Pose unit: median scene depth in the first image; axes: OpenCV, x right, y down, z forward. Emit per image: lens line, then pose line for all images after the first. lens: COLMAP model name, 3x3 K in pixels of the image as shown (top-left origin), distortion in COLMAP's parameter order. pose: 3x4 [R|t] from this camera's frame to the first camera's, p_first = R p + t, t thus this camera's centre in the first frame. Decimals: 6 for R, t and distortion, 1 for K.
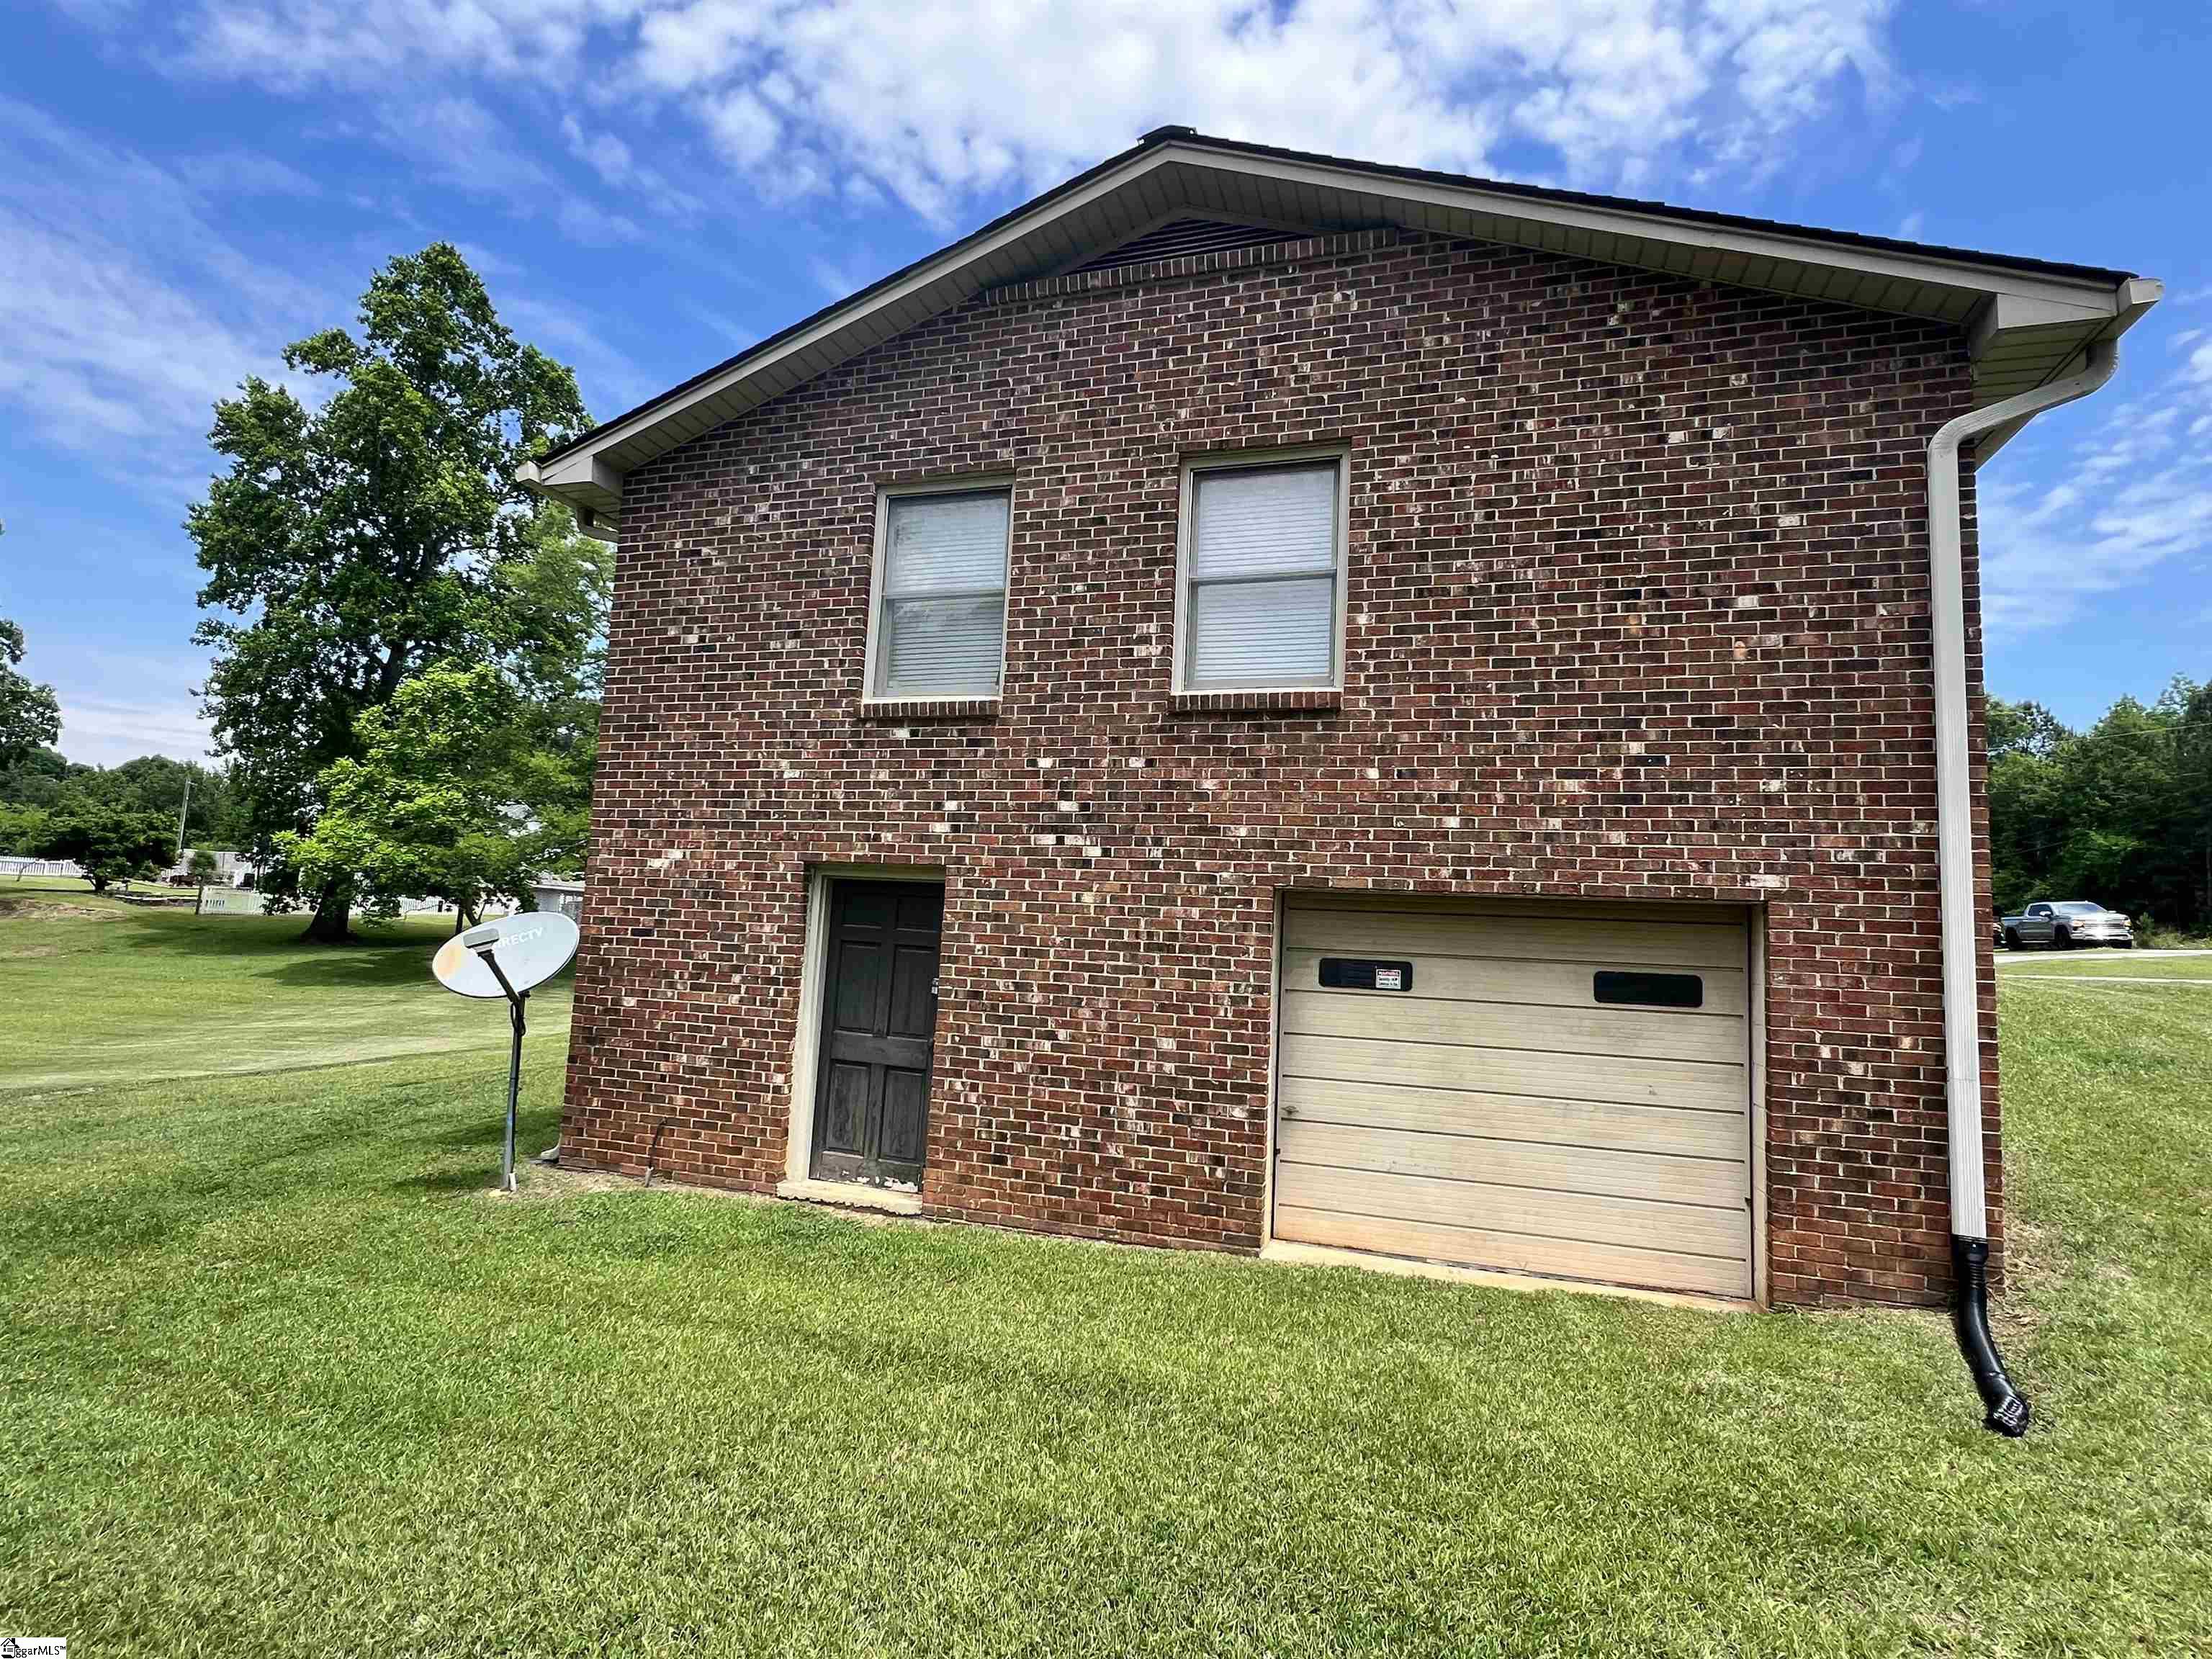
lens RADIAL K [[1178.1, 0, 1118.3], [0, 1178.1, 817.7], [0, 0, 1]] dist [0.000202, -0.000555]
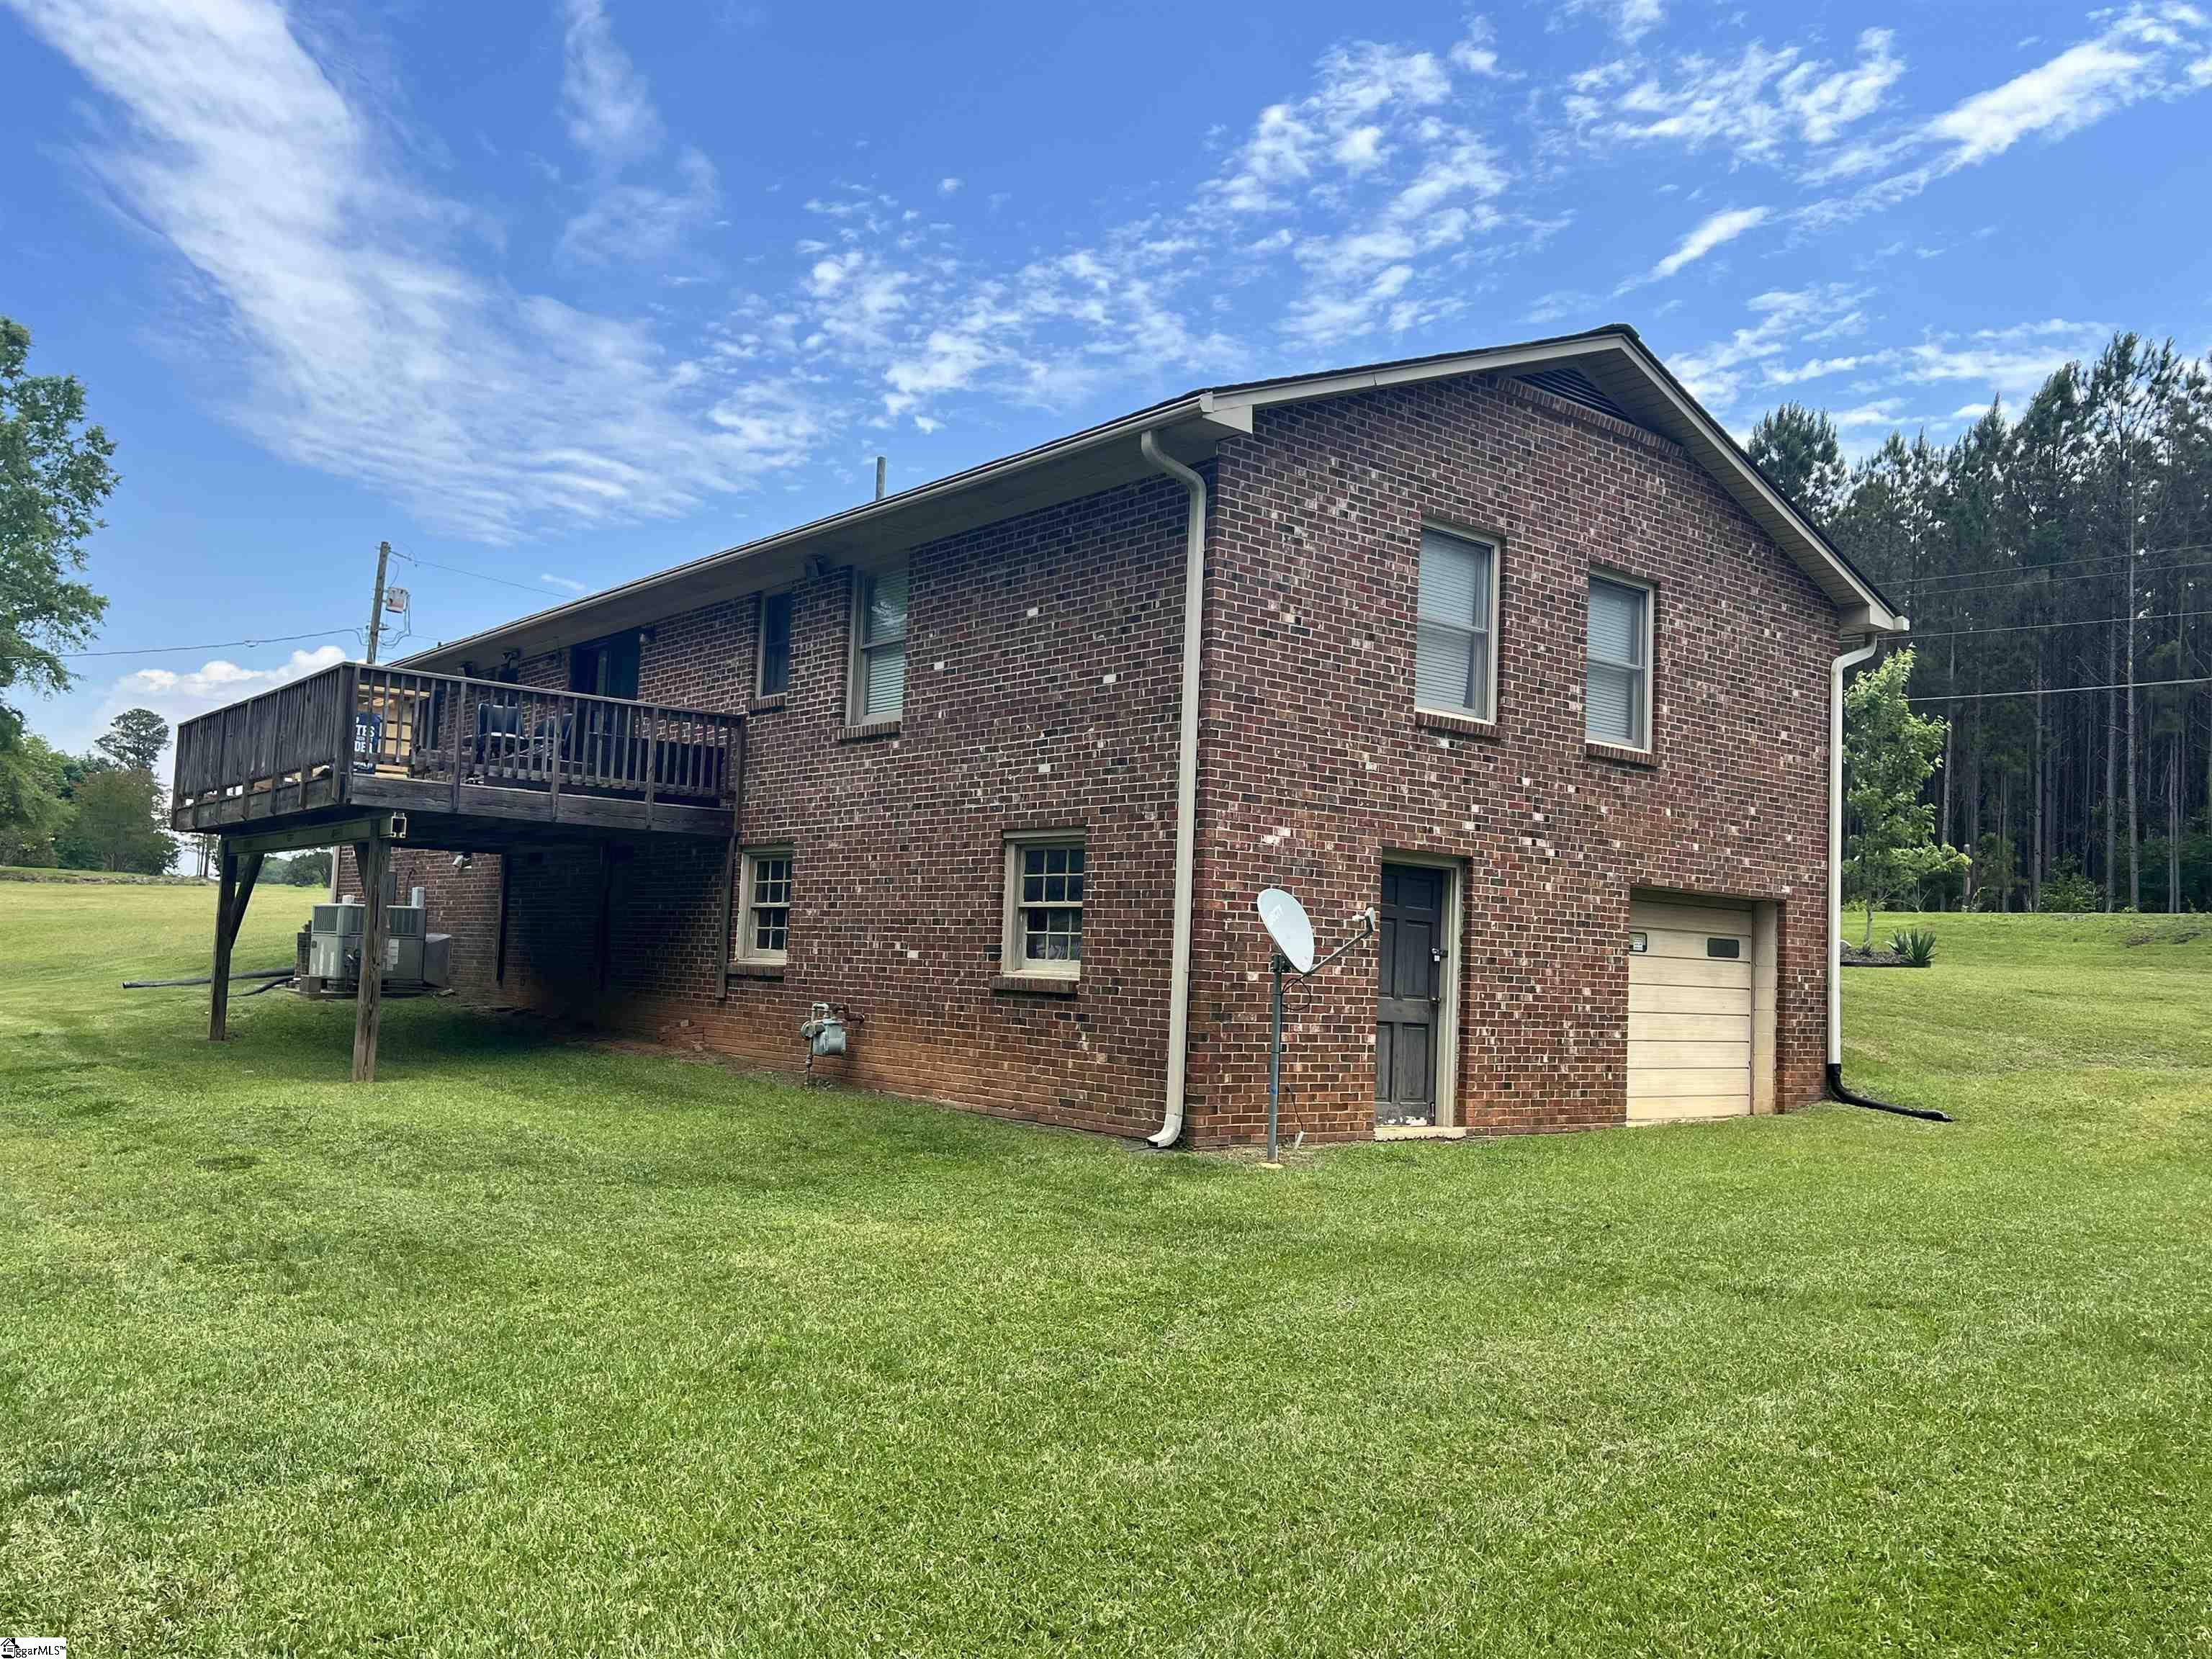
lens RADIAL K [[1744.8, 0, 1101.1], [0, 1744.8, 836.9], [0, 0, 1]] dist [0.043709, -0.062620]
pose [[0.530114, 0.036477, 0.847141, -1.865505], [-0.109393, 0.993667, 0.025668, 0.014794], [-0.840840, -0.106278, 0.530748, 0.353636]]
